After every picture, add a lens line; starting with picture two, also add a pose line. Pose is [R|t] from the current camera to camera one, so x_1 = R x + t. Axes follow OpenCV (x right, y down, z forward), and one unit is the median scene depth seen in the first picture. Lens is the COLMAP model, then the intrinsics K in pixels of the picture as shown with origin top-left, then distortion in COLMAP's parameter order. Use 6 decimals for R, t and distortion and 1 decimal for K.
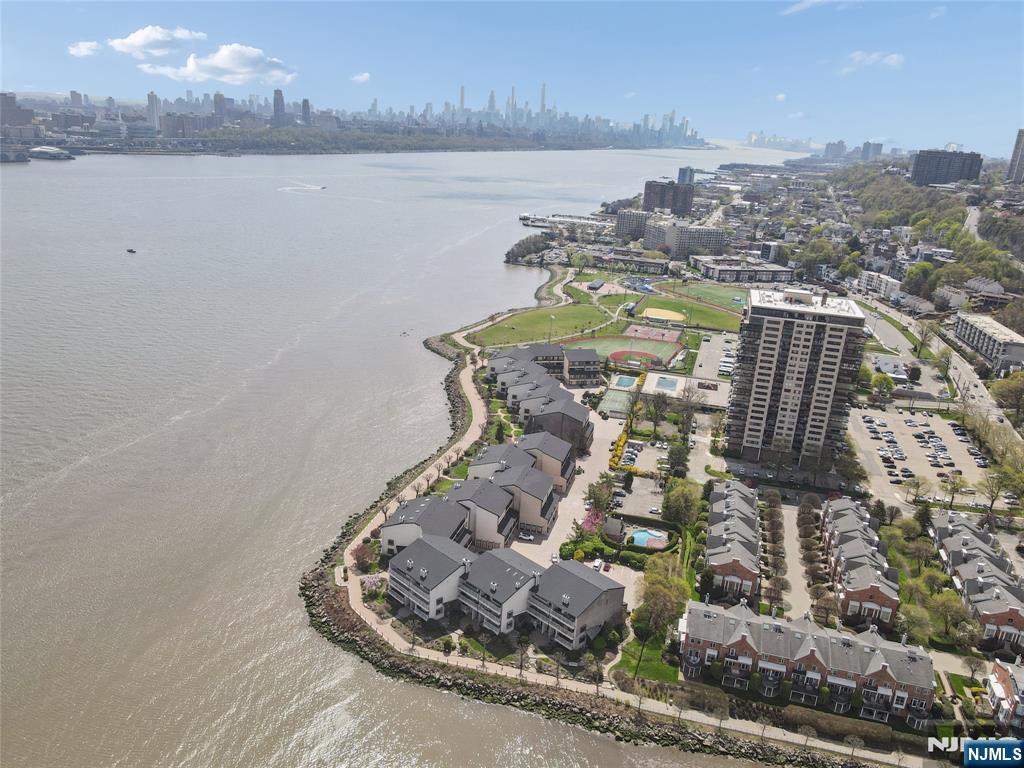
lens RADIAL K [[776.0, 0, 512.0], [0, 776.0, 384.0], [0, 0, 1]] dist [0.004599, 0.004071]
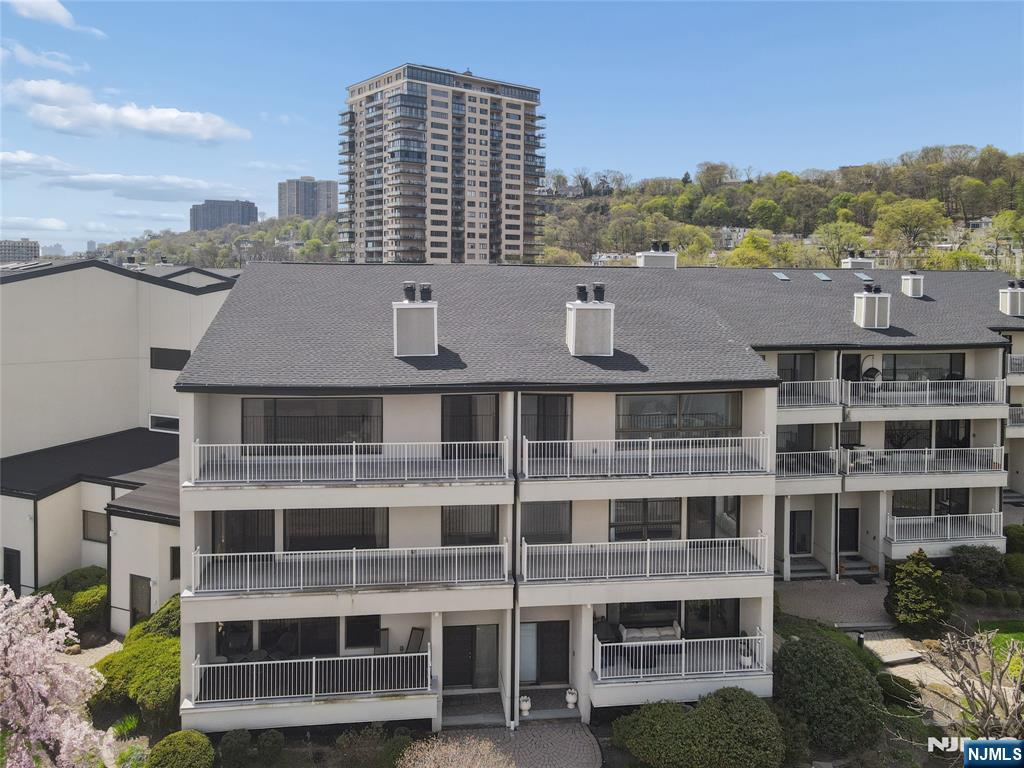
lens RADIAL K [[782.6, 0, 509.2], [0, 782.6, 291.6], [0, 0, 1]] dist [0.014444, 0.009750]
pose [[0.605309, -0.080144, 0.791945, -0.076241], [0.280876, 0.952425, -0.118298, 0.085735], [-0.744788, 0.294046, 0.599023, 0.321135]]
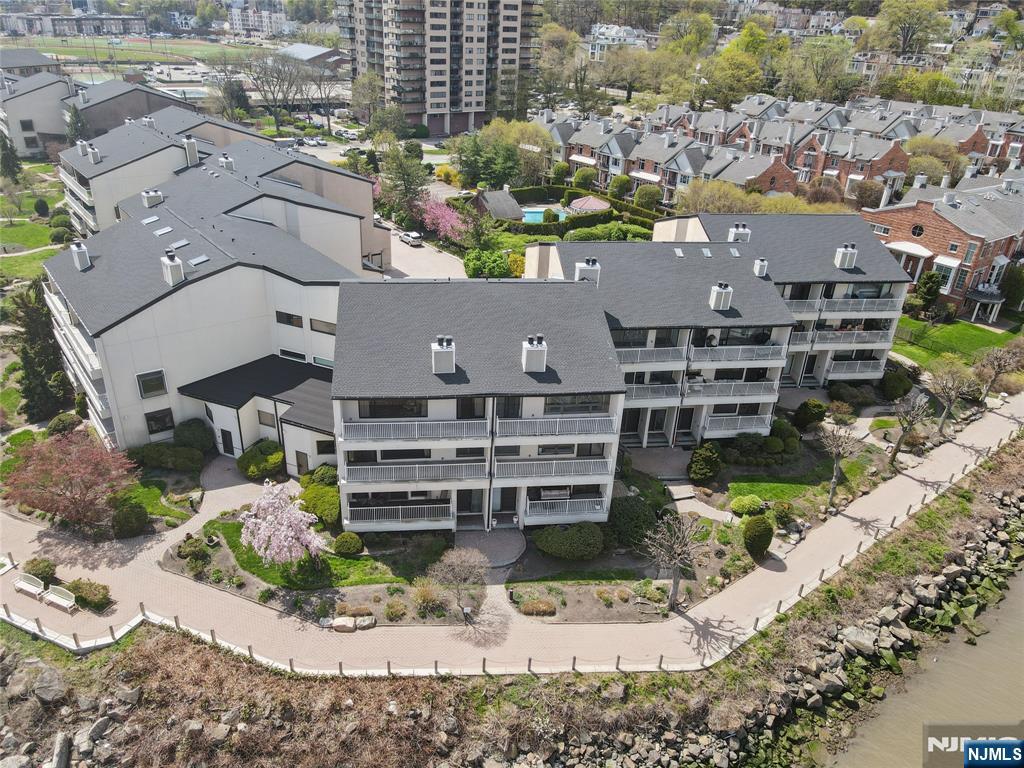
lens RADIAL K [[750.8, 0, 507.6], [0, 750.8, 386.6], [0, 0, 1]] dist [0.009285, 0.006806]
pose [[0.608185, -0.392006, 0.690248, -0.097214], [0.246544, 0.919834, 0.305159, 0.061696], [-0.754538, -0.015416, 0.656076, 0.294236]]
